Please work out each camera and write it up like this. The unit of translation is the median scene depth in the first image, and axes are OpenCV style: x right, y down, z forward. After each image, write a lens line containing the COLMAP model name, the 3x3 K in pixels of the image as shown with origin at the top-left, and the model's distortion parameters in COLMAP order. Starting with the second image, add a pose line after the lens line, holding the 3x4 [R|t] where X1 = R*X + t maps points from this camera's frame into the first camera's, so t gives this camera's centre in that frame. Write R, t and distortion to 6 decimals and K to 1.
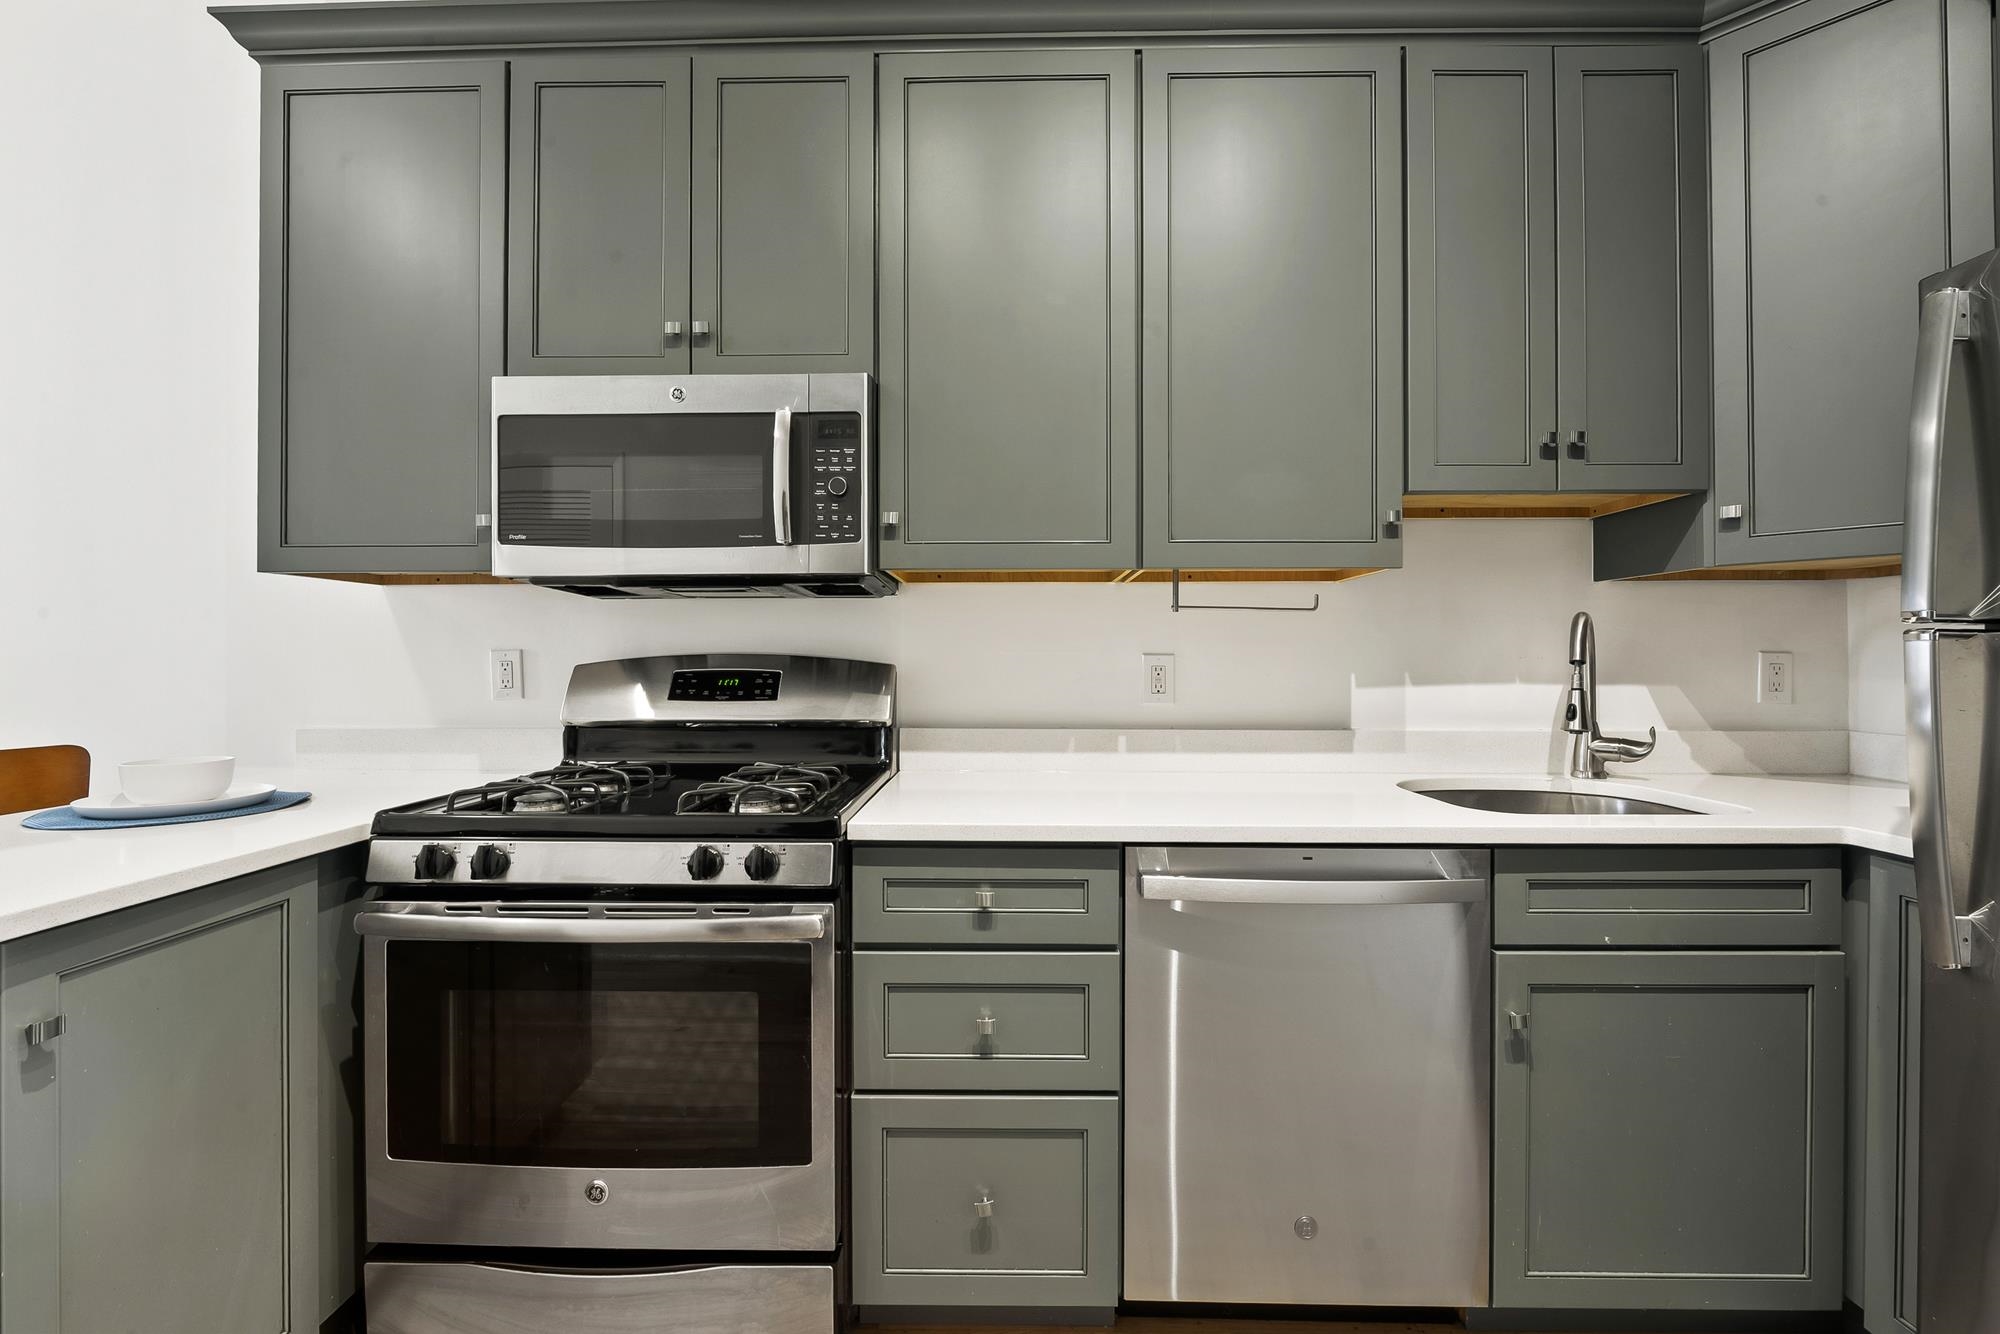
lens RADIAL K [[824.0, 0, 997.5], [0, 824.0, 652.3], [0, 0, 1]] dist [-0.000622, -0.006836]
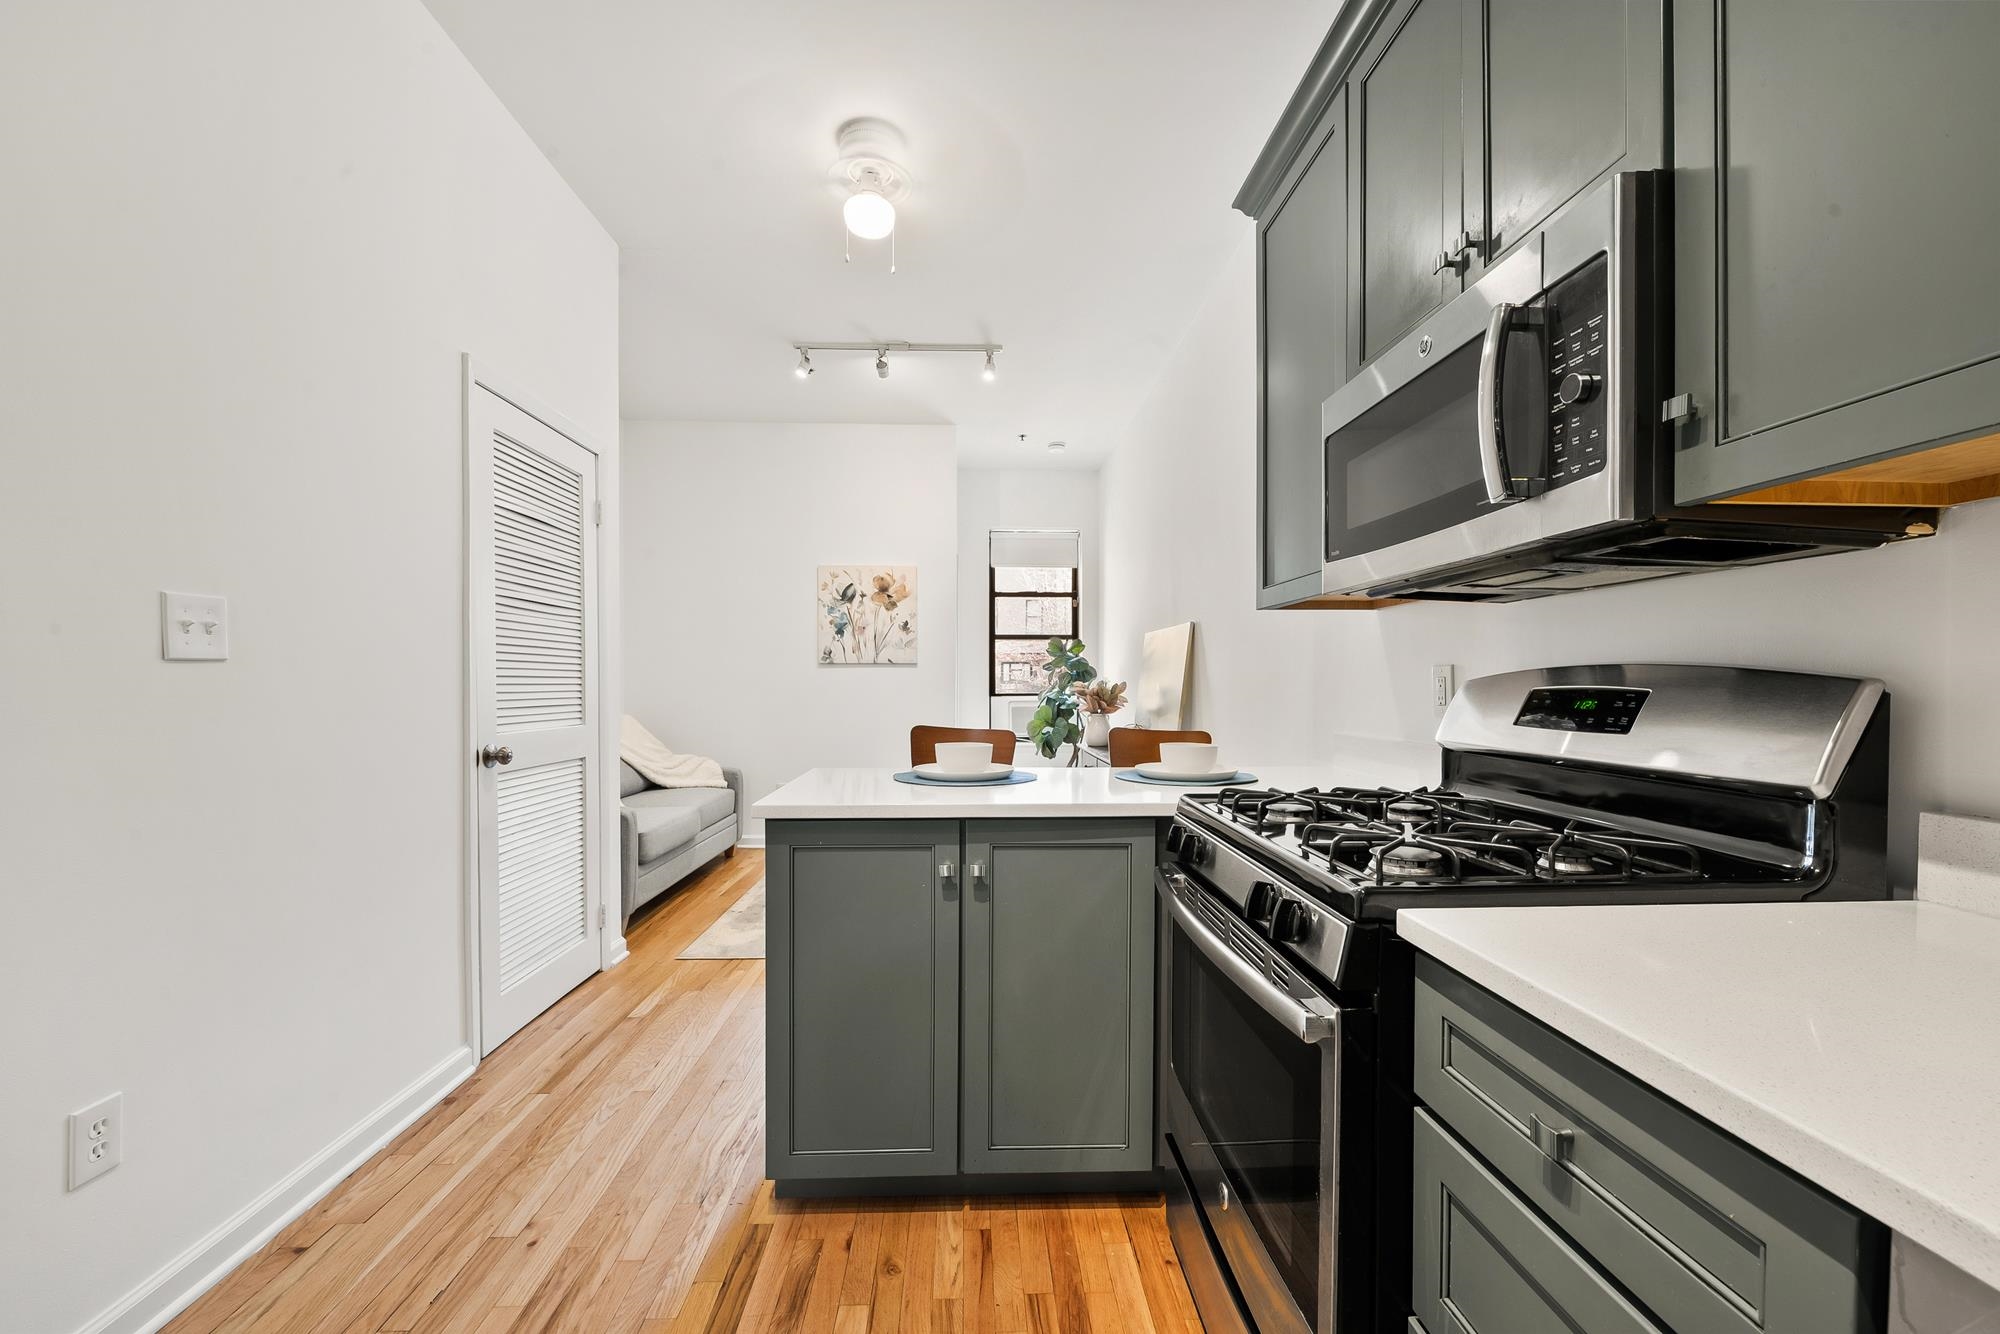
lens RADIAL K [[795.4, 0, 1001.5], [0, 795.4, 688.4], [0, 0, 1]] dist [-0.002722, -0.002470]
pose [[0.060926, 0.008525, -0.998106, 0.363102], [0.007703, 0.999930, 0.009011, 0.014016], [0.998113, -0.008237, 0.060856, 0.516628]]
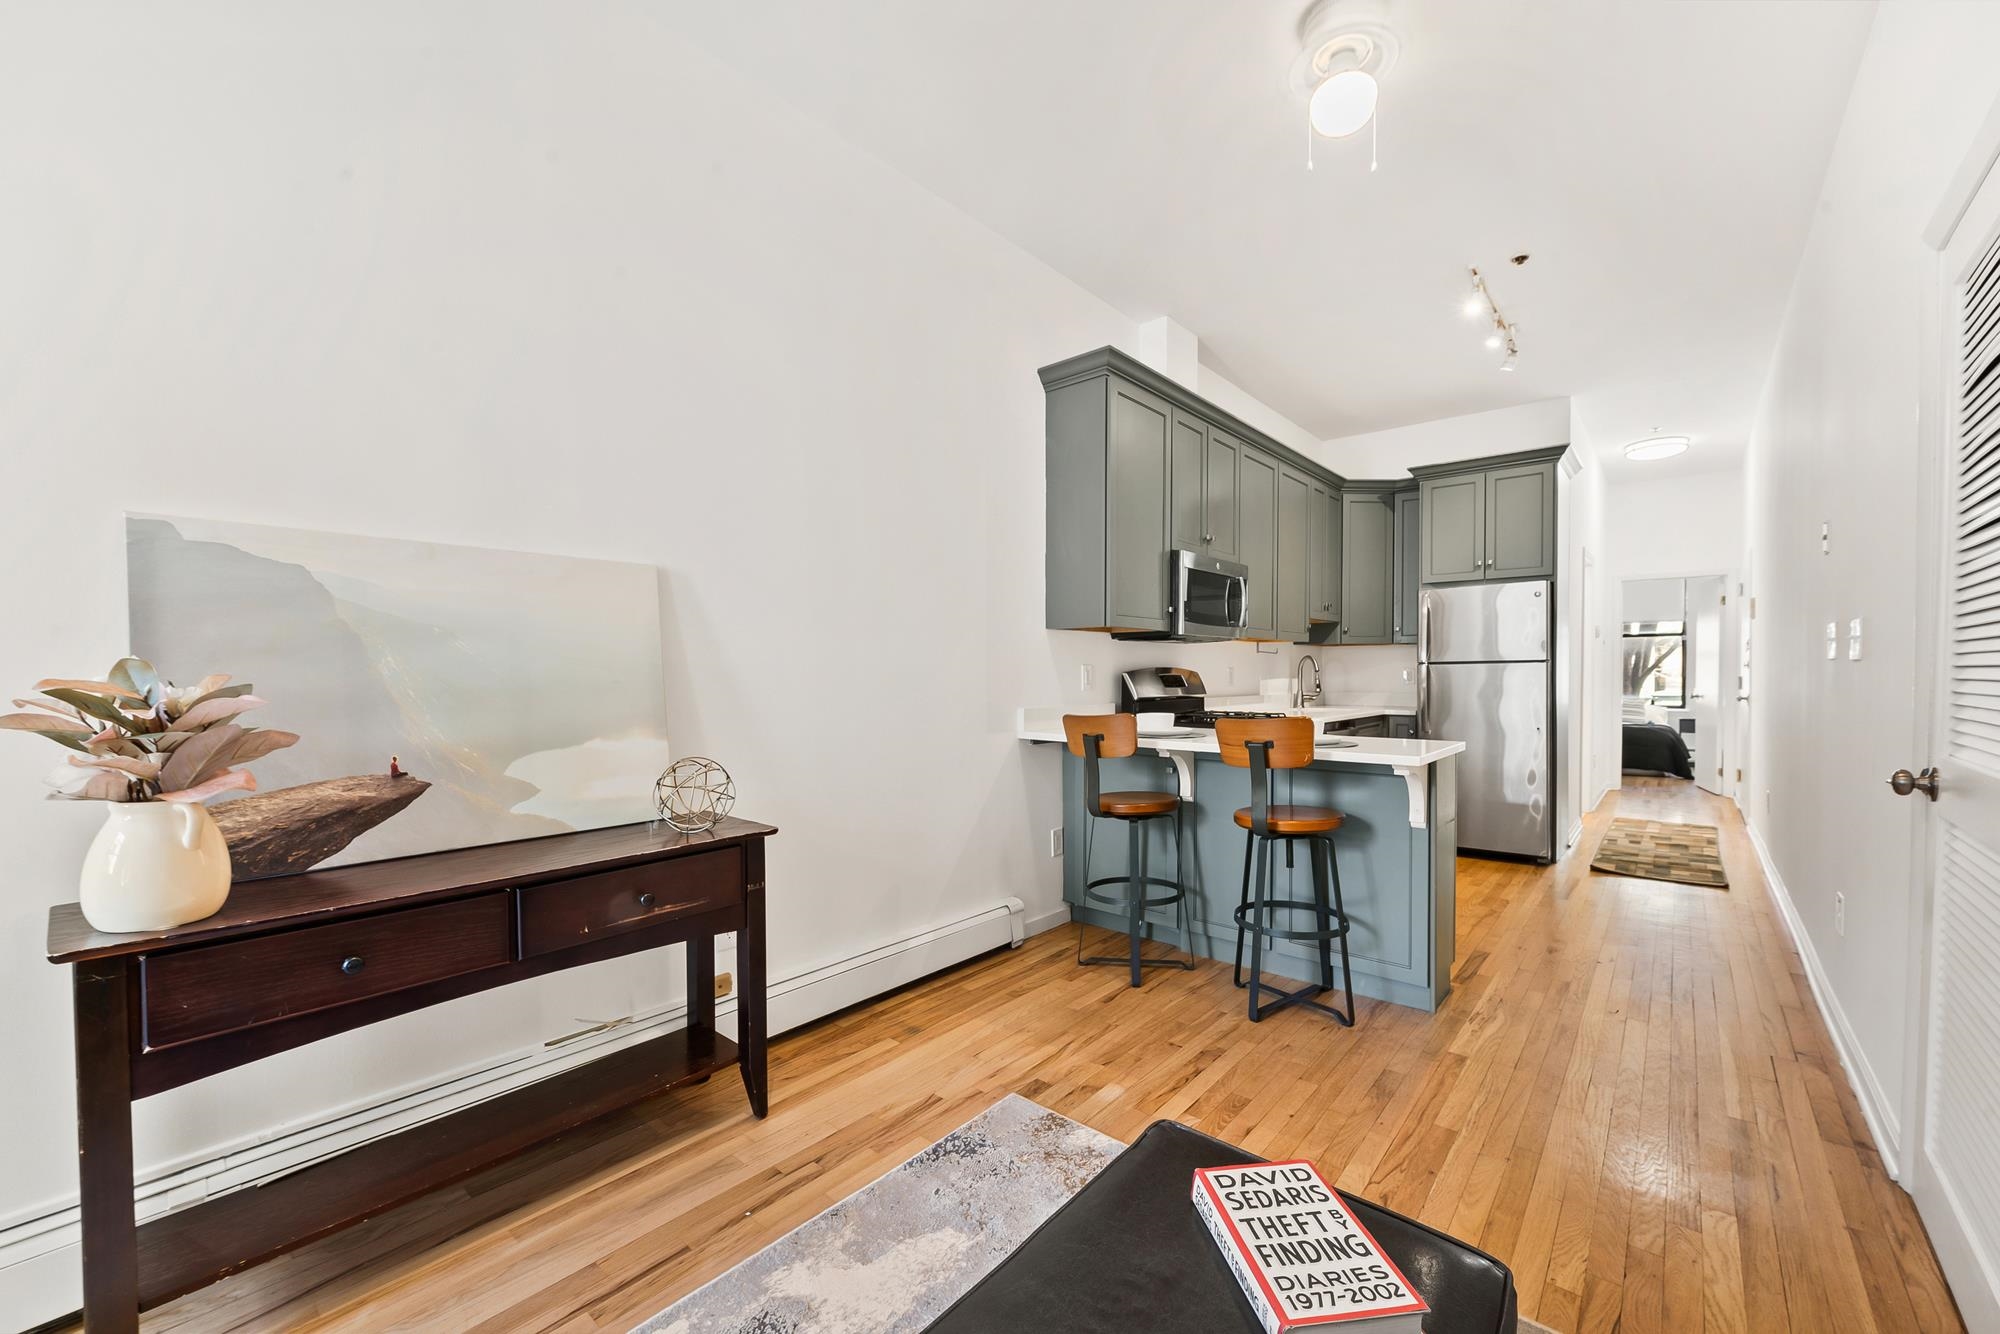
lens RADIAL K [[795.4, 0, 1001.5], [0, 795.4, 688.4], [0, 0, 1]] dist [-0.002722, -0.002470]
pose [[0.635337, -0.022461, 0.771908, -2.648309], [0.000231, 0.999582, 0.028897, -0.011347], [-0.772235, -0.018181, 0.635077, -0.054494]]
